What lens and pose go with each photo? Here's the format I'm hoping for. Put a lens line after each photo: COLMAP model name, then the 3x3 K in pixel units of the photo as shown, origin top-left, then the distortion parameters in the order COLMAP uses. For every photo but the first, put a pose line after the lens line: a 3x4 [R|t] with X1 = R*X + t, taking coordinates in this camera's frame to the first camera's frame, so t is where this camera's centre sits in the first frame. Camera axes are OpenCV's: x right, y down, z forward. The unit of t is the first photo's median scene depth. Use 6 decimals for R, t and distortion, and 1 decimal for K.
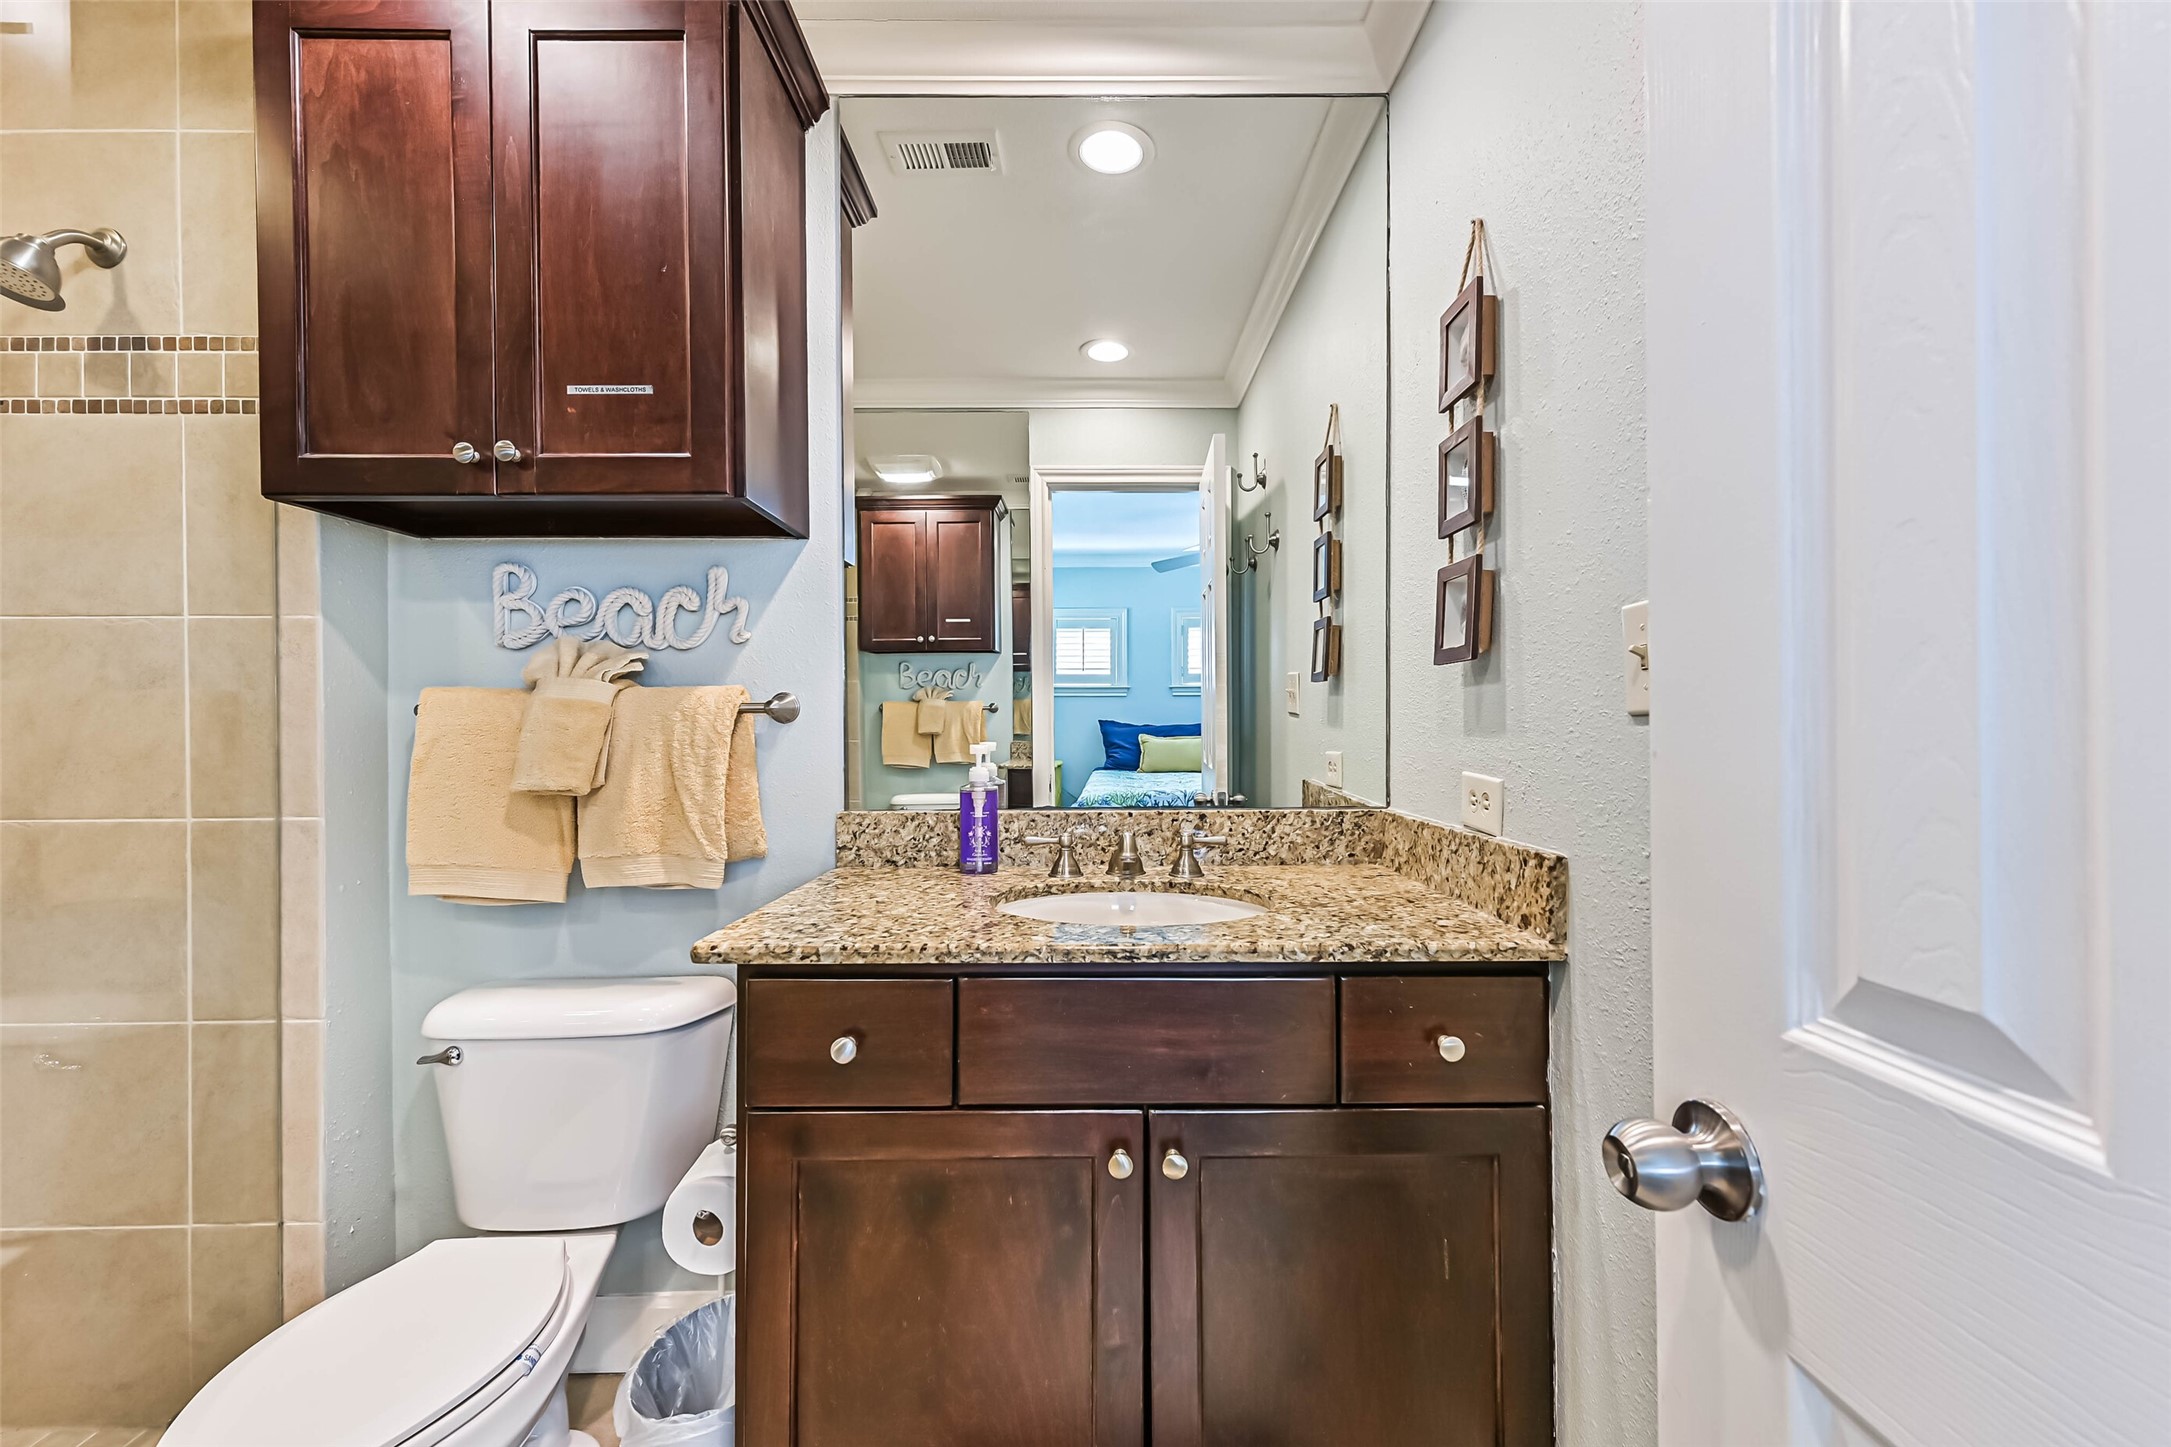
lens RADIAL K [[864.2, 0, 1094.0], [0, 864.2, 720.1], [0, 0, 1]] dist [0.001621, -0.000270]
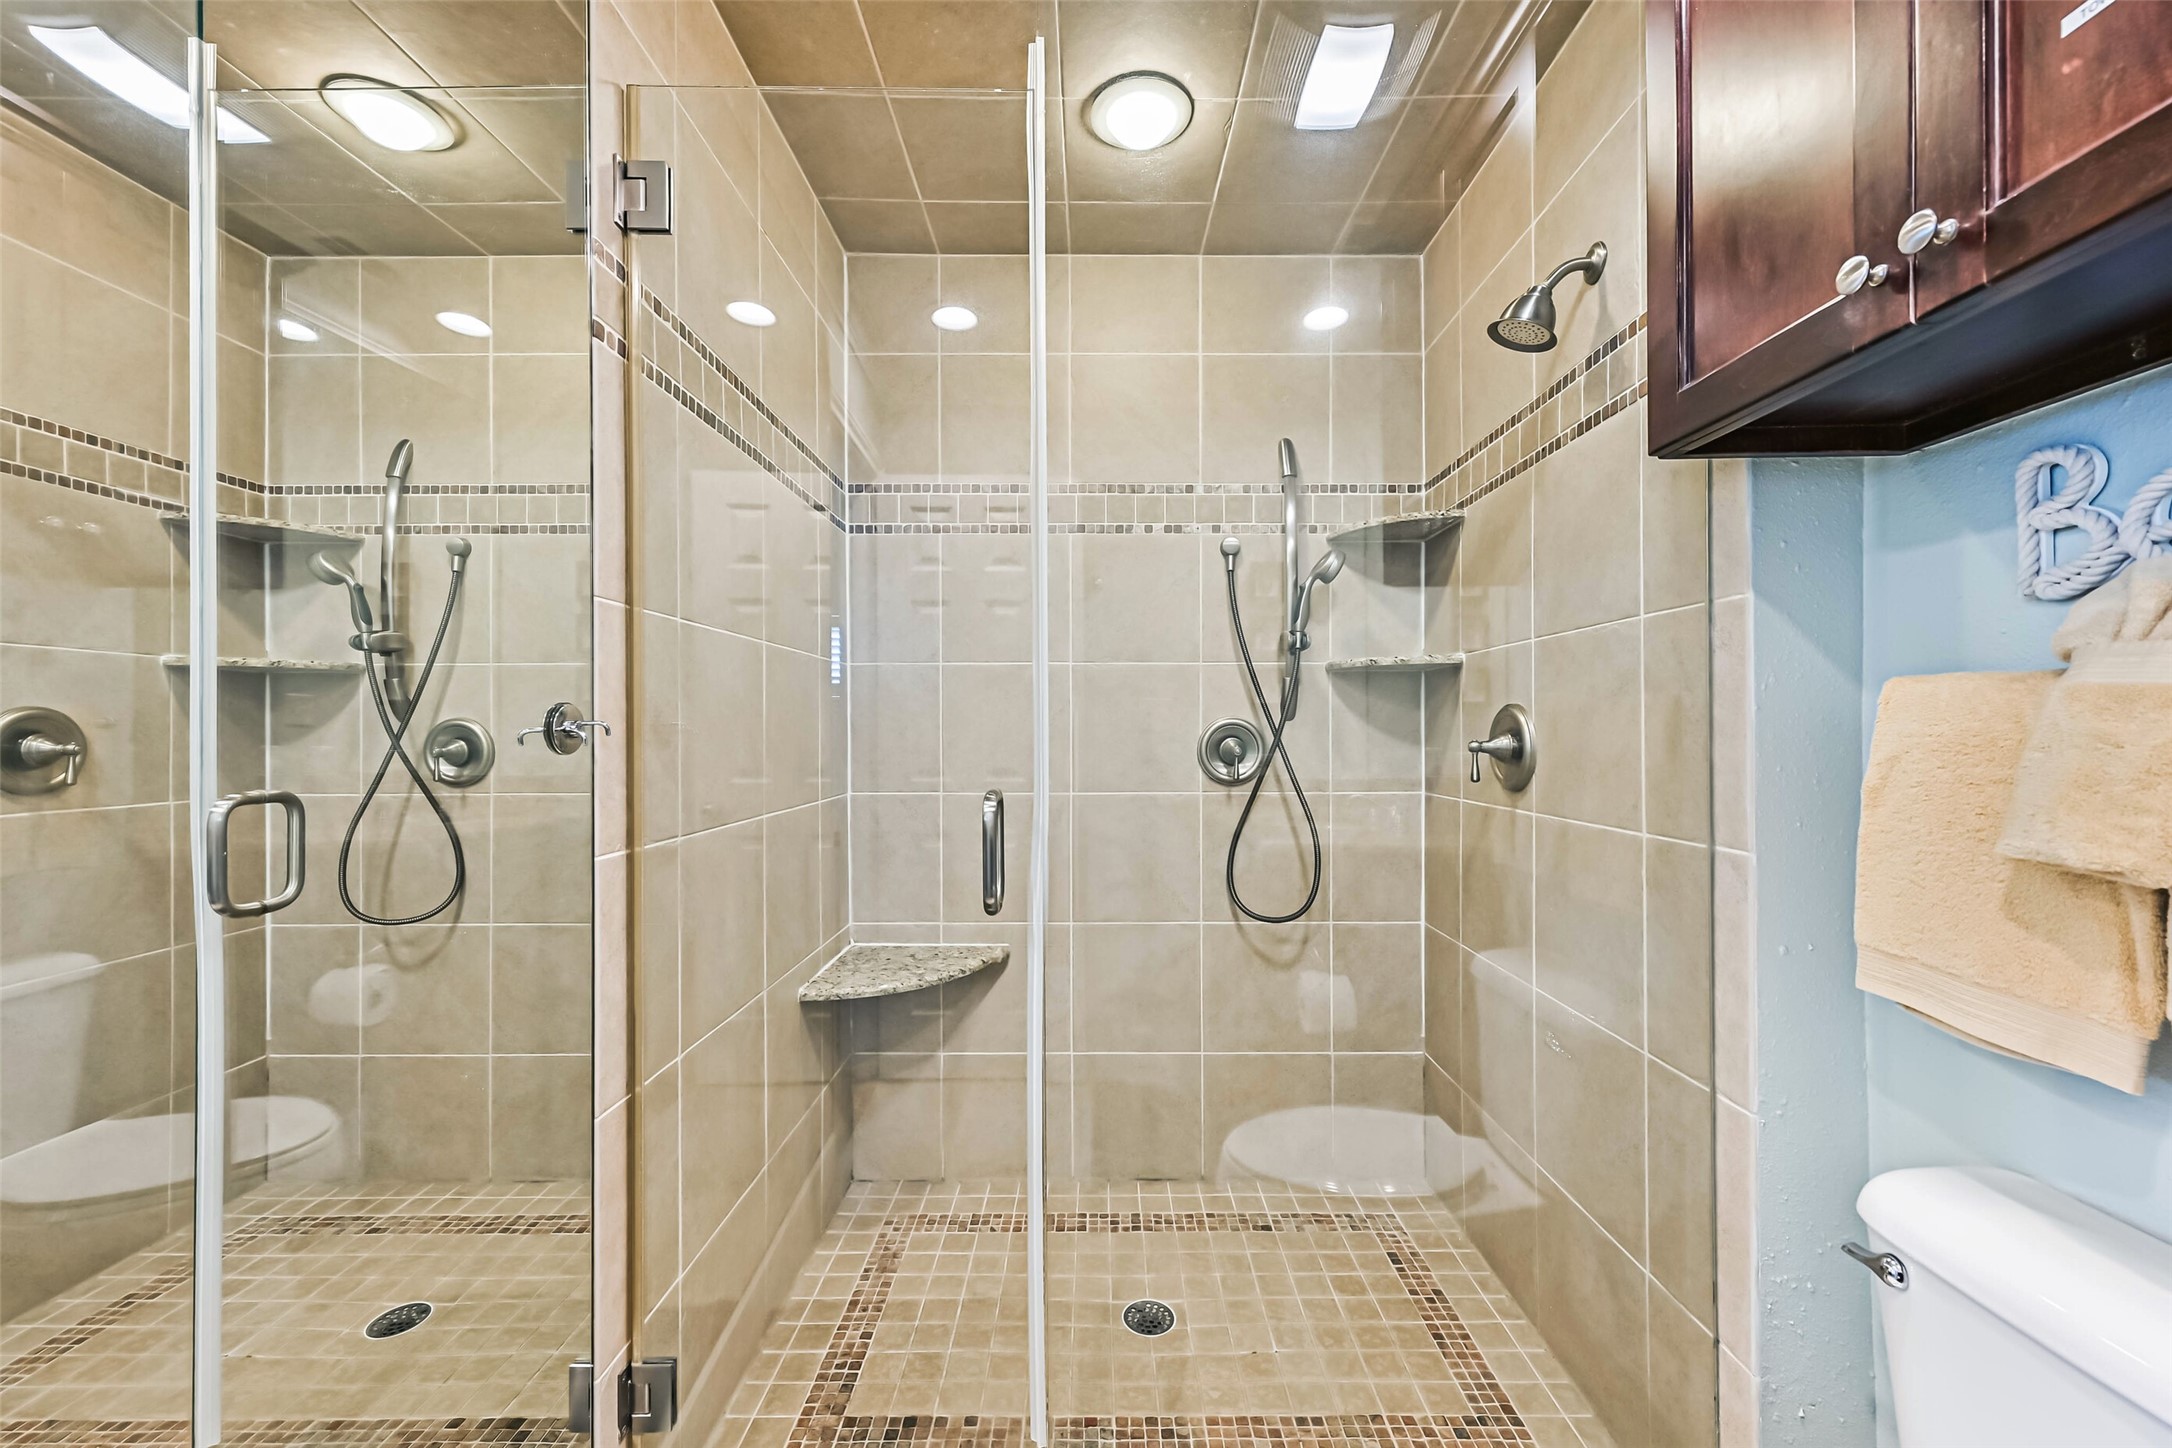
lens RADIAL K [[865.3, 0, 1087.6], [0, 865.3, 731.6], [0, 0, 1]] dist [0.006074, 0.000105]
pose [[-0.020319, 0.005326, -0.999779, -0.104301], [0.003360, 0.999981, 0.005259, -0.002273], [0.999788, -0.003253, -0.020337, 0.421756]]
